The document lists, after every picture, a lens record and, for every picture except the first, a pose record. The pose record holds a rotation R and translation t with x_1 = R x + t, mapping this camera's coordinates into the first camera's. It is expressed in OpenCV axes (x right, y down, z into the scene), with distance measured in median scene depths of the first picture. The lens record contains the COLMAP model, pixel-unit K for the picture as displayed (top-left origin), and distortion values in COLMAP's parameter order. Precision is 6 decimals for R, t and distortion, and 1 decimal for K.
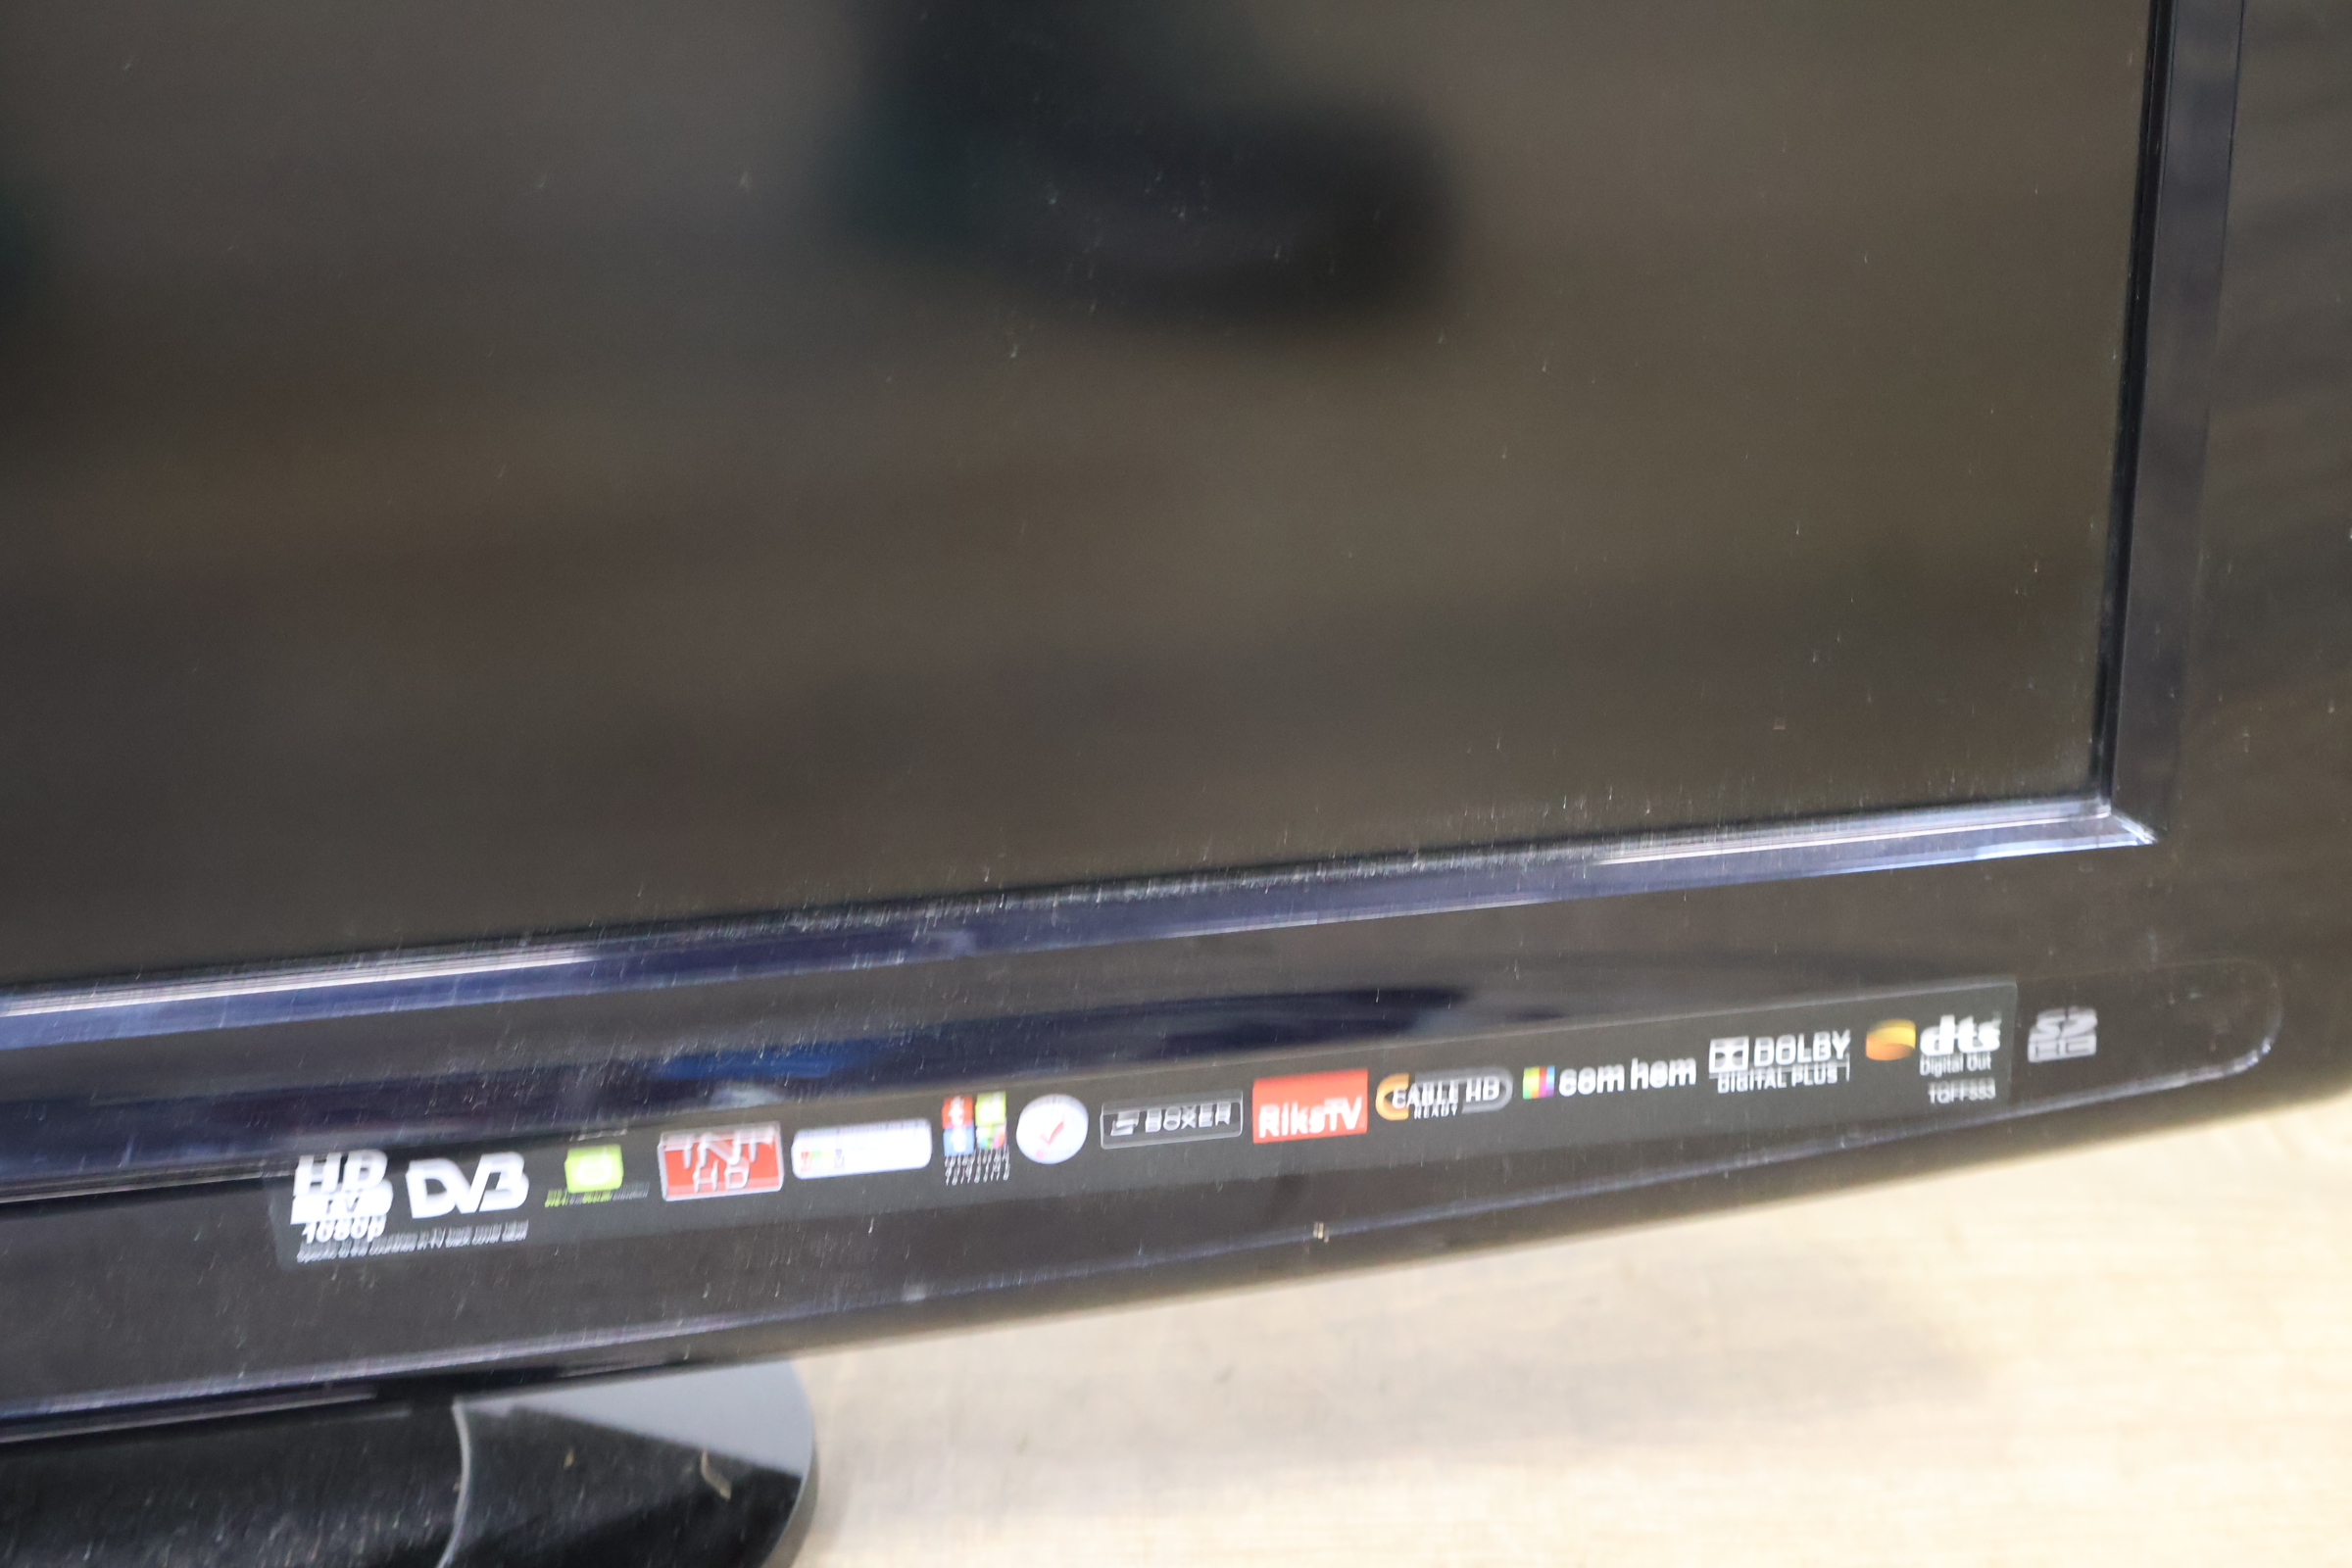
lens RADIAL K [[3236.5, 0, 1169.4], [0, 3236.5, 803.6], [0, 0, 1]] dist [0.015955, 0.000000]
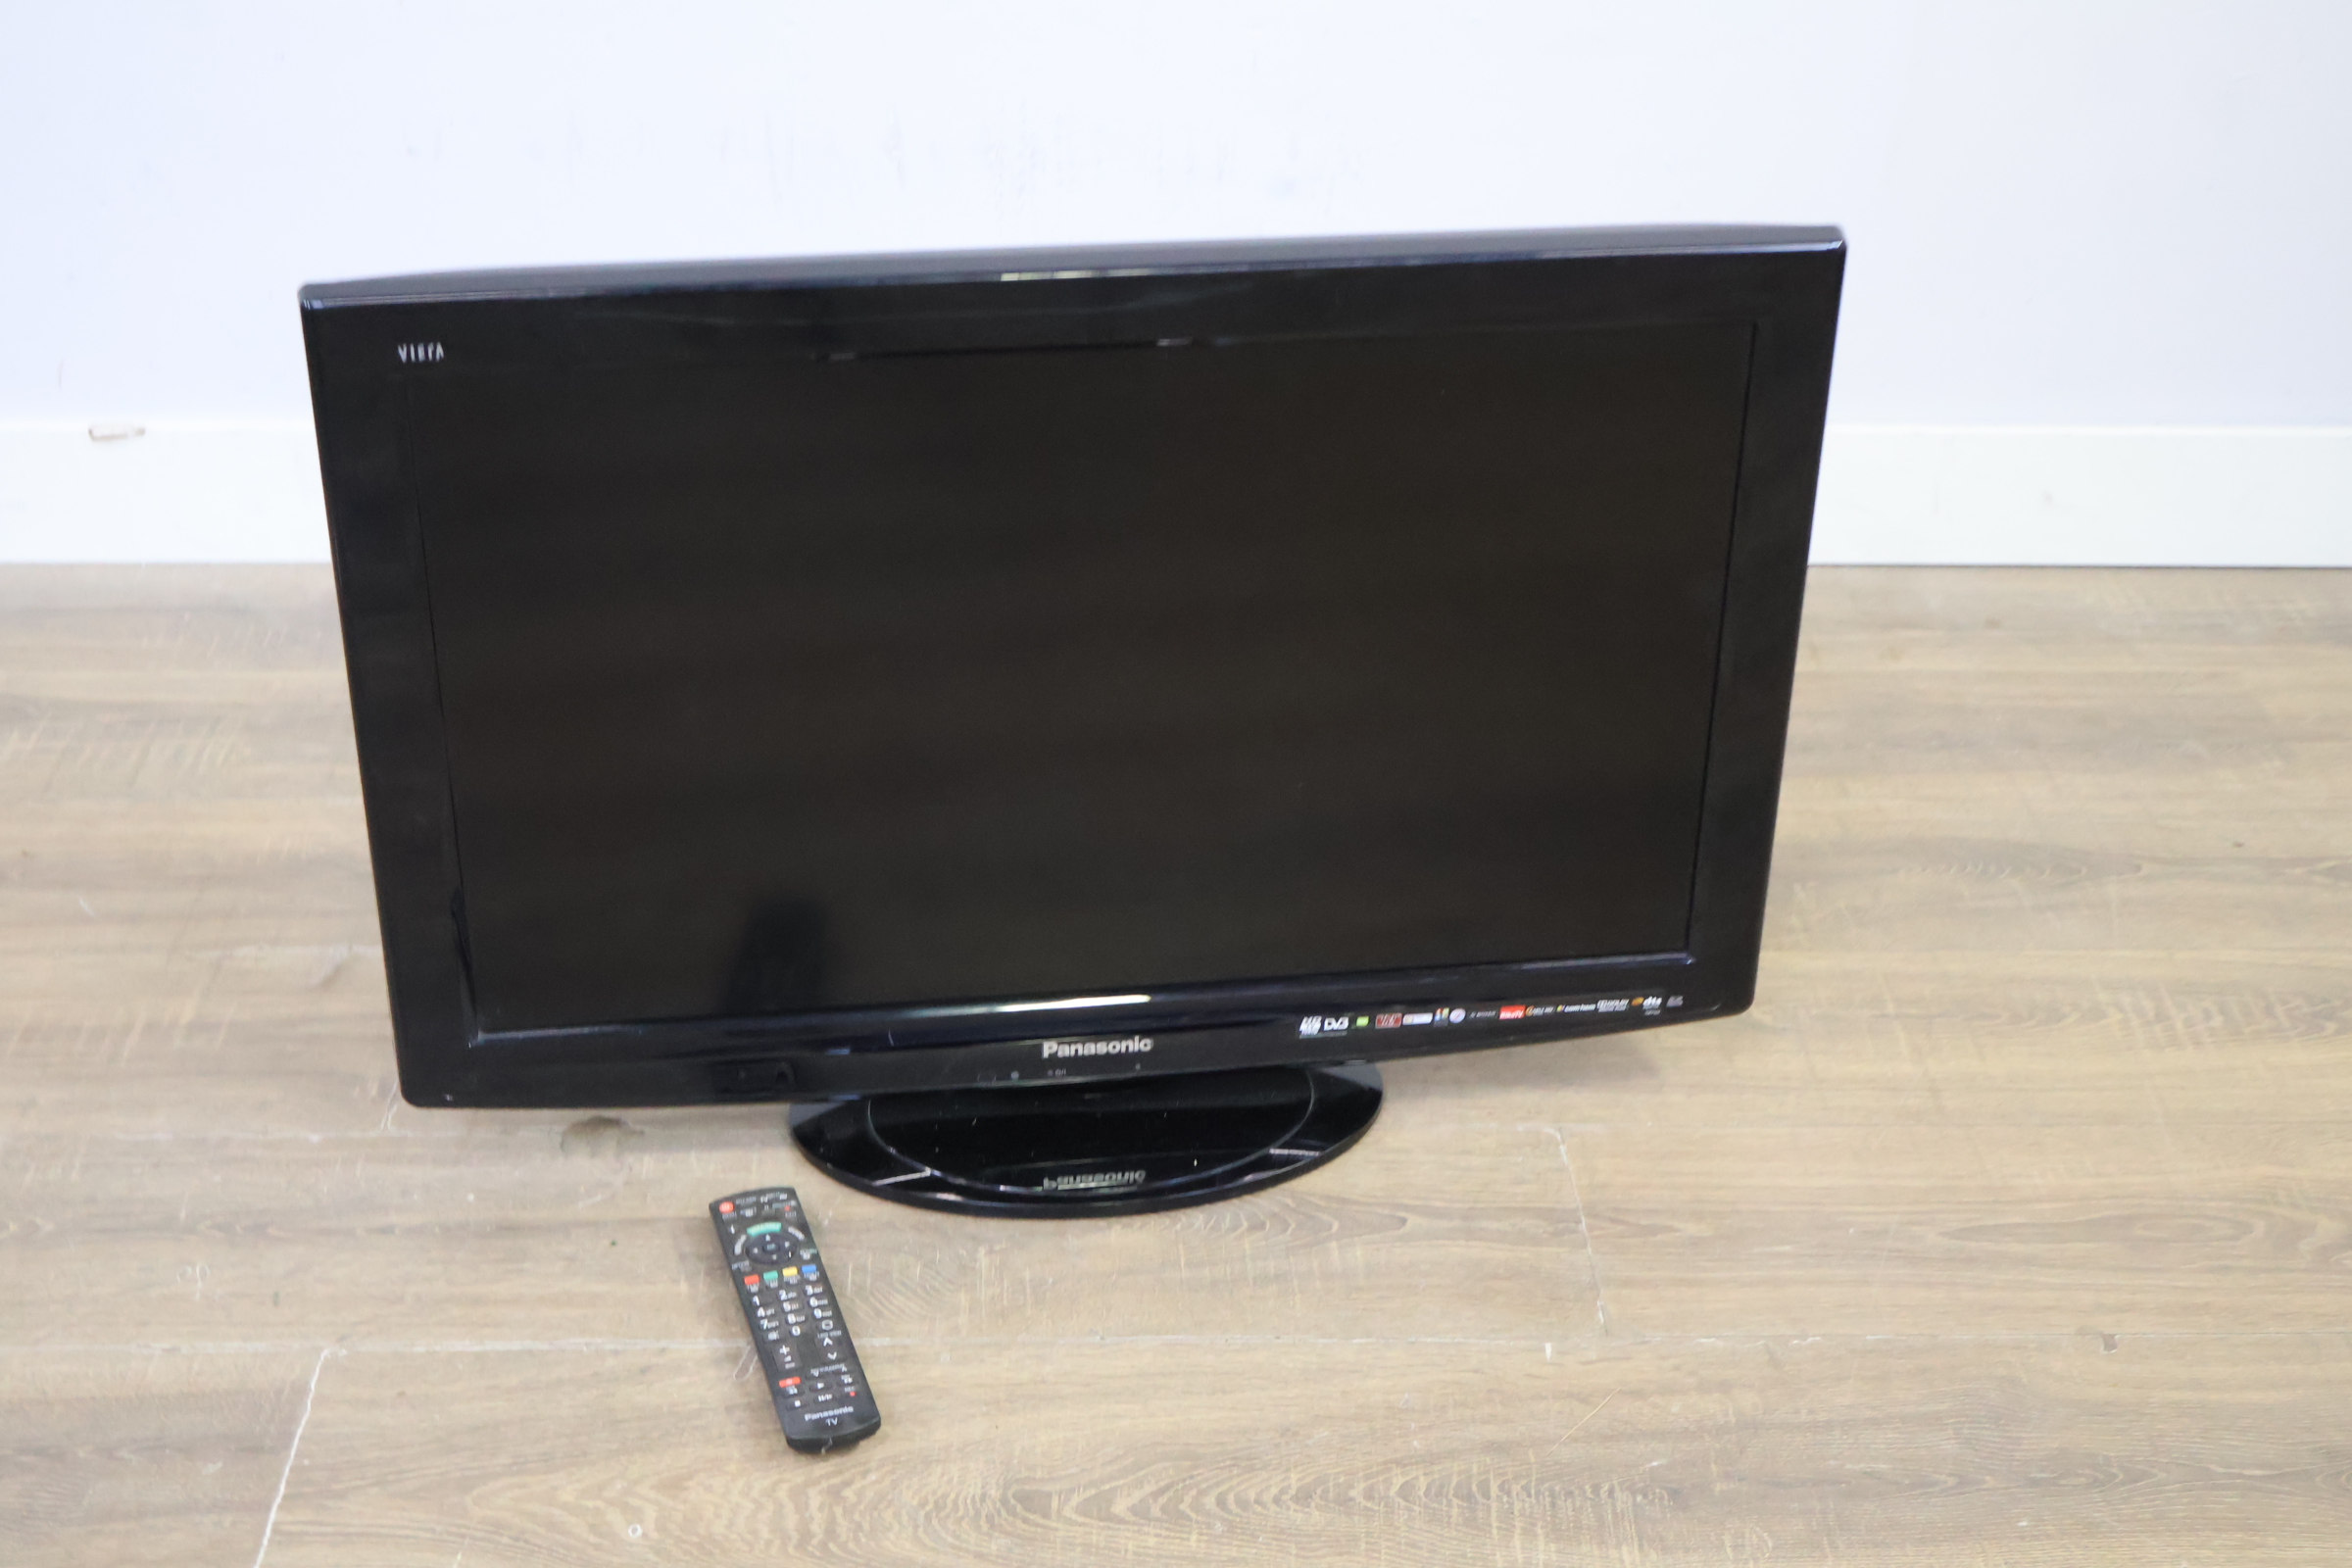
lens RADIAL K [[3252.8, 0, 1166.0], [0, 3252.8, 801.4], [0, 0, 1]] dist [0.007606, 0.000000]
pose [[0.998421, 0.039485, 0.039959, -0.646893], [-0.043787, 0.992600, 0.113257, -0.709615], [-0.035191, -0.114828, 0.992762, -3.560050]]
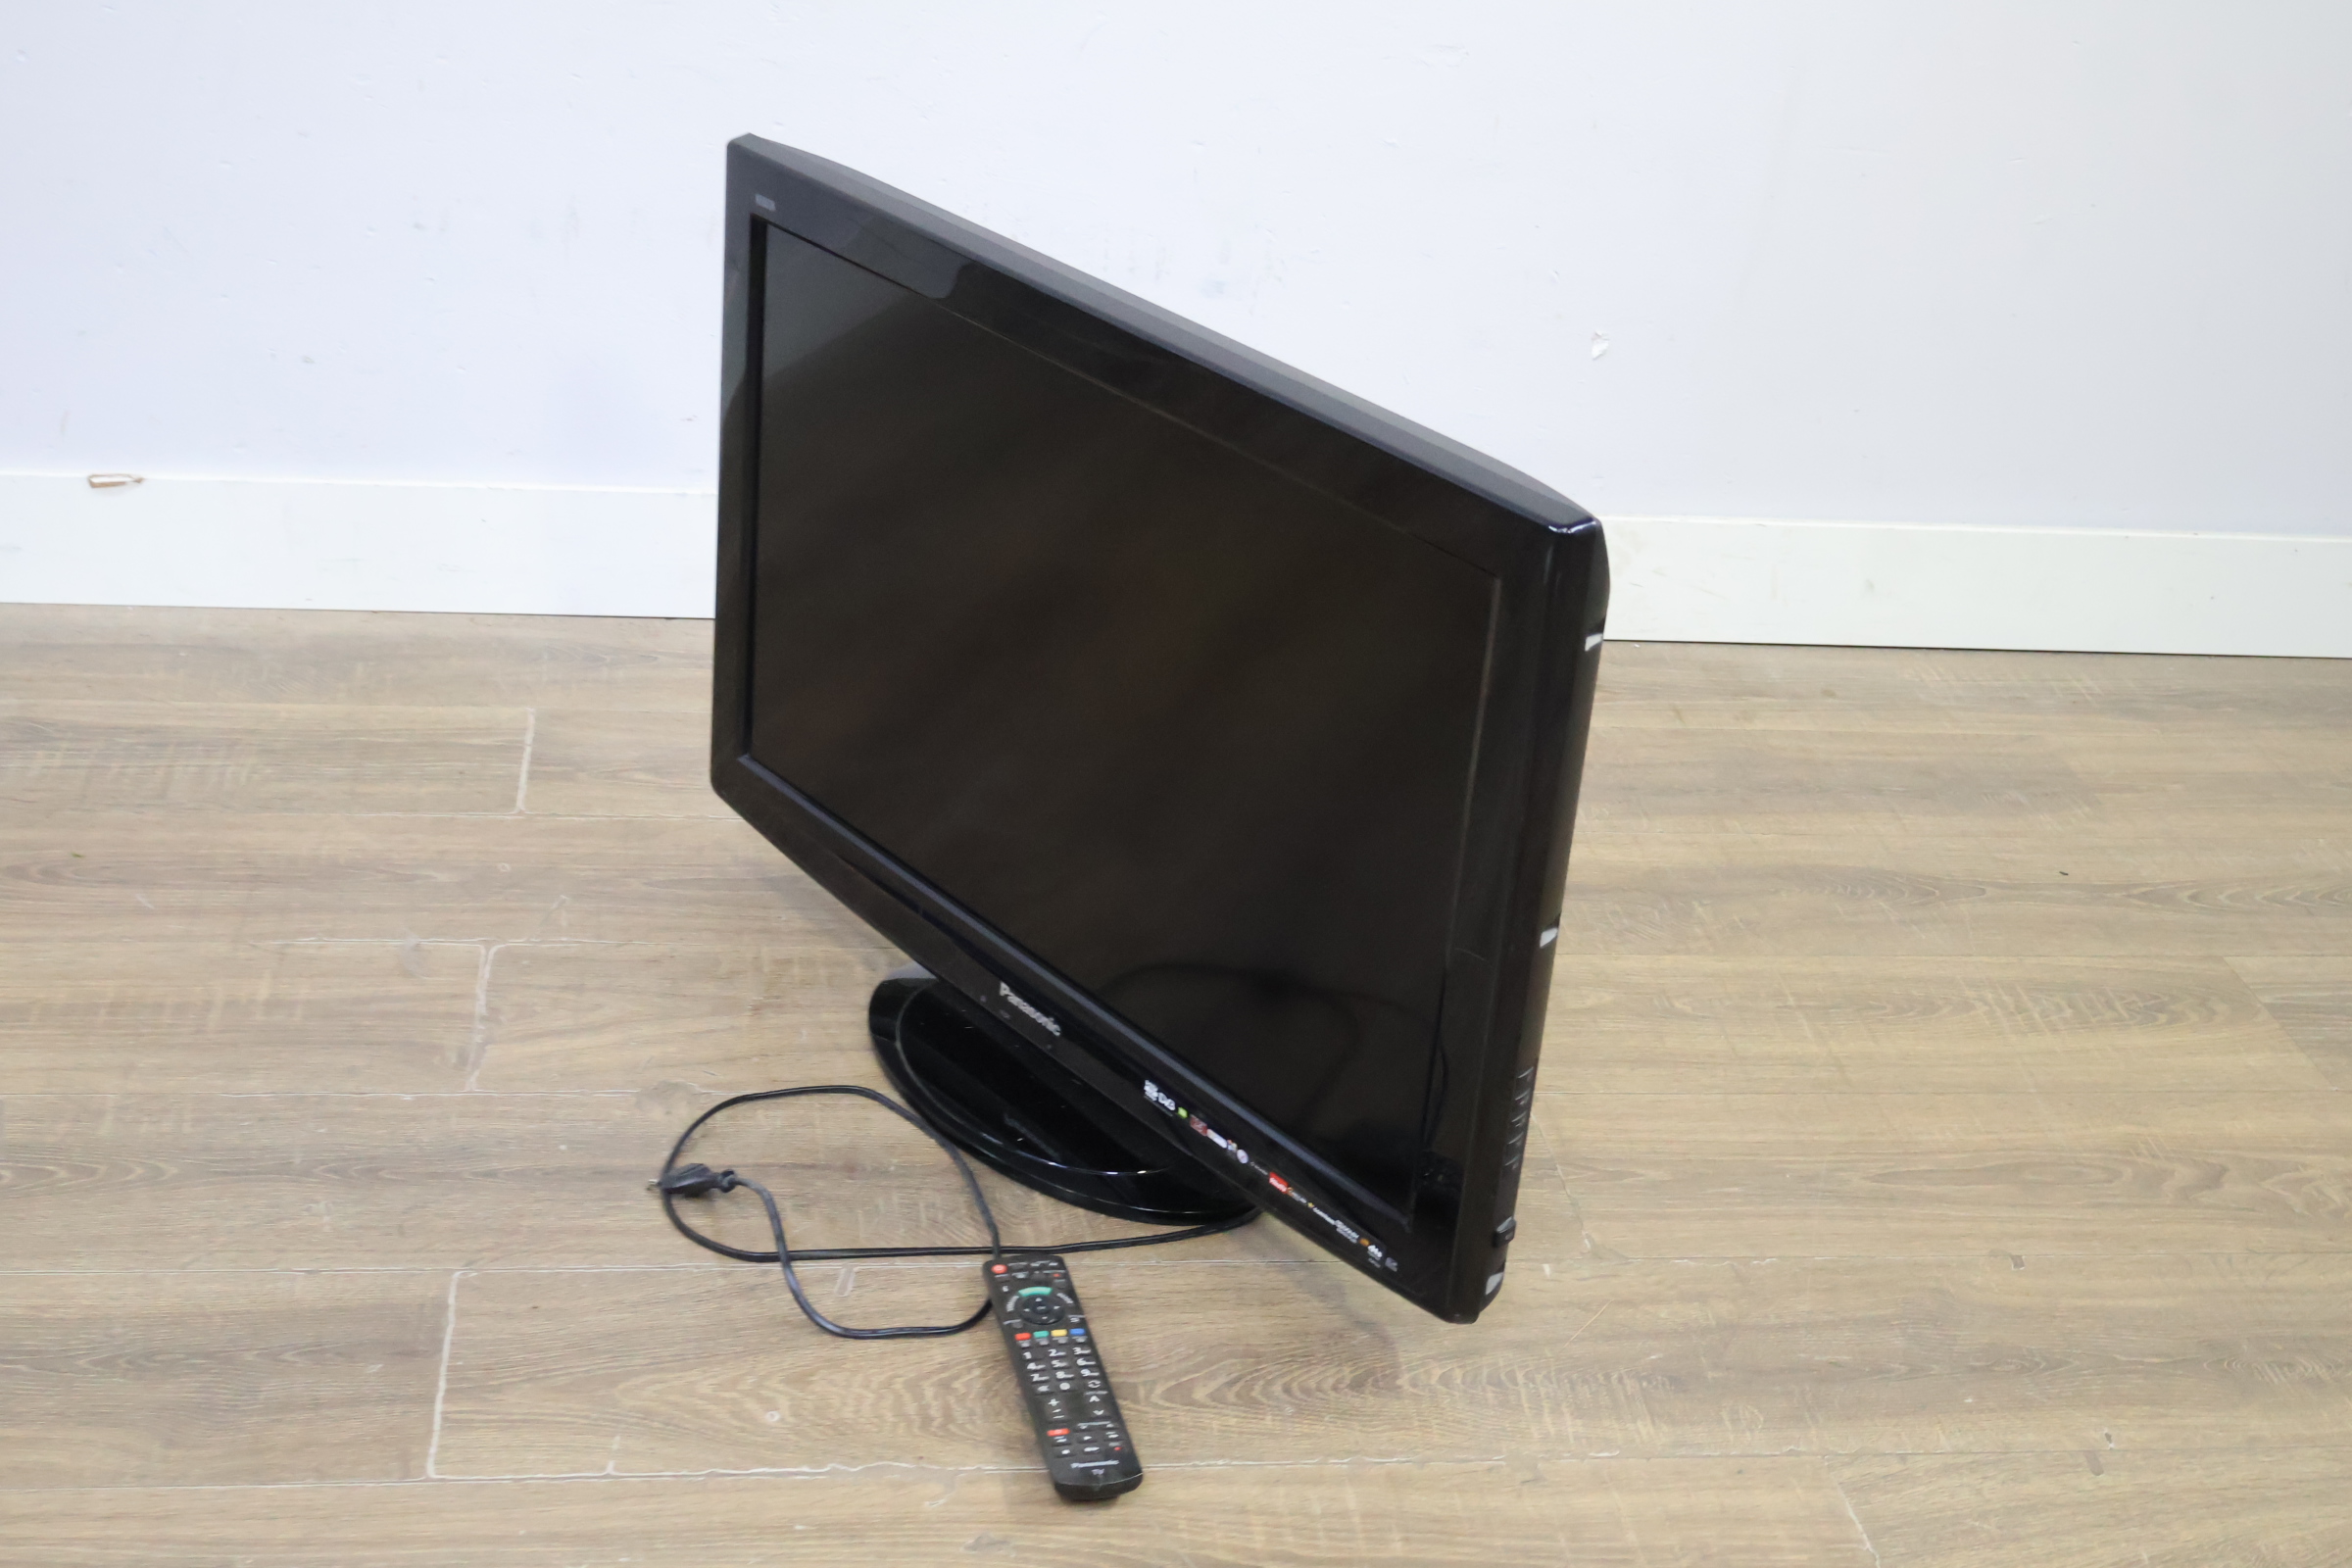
lens RADIAL K [[3252.8, 0, 1185.9], [0, 3252.8, 786.6], [0, 0, 1]] dist [0.007606, 0.000000]
pose [[0.985542, 0.056391, 0.159771, -1.299919], [-0.064243, 0.996946, 0.044406, -0.435518], [-0.156779, -0.054028, 0.986155, -4.103904]]
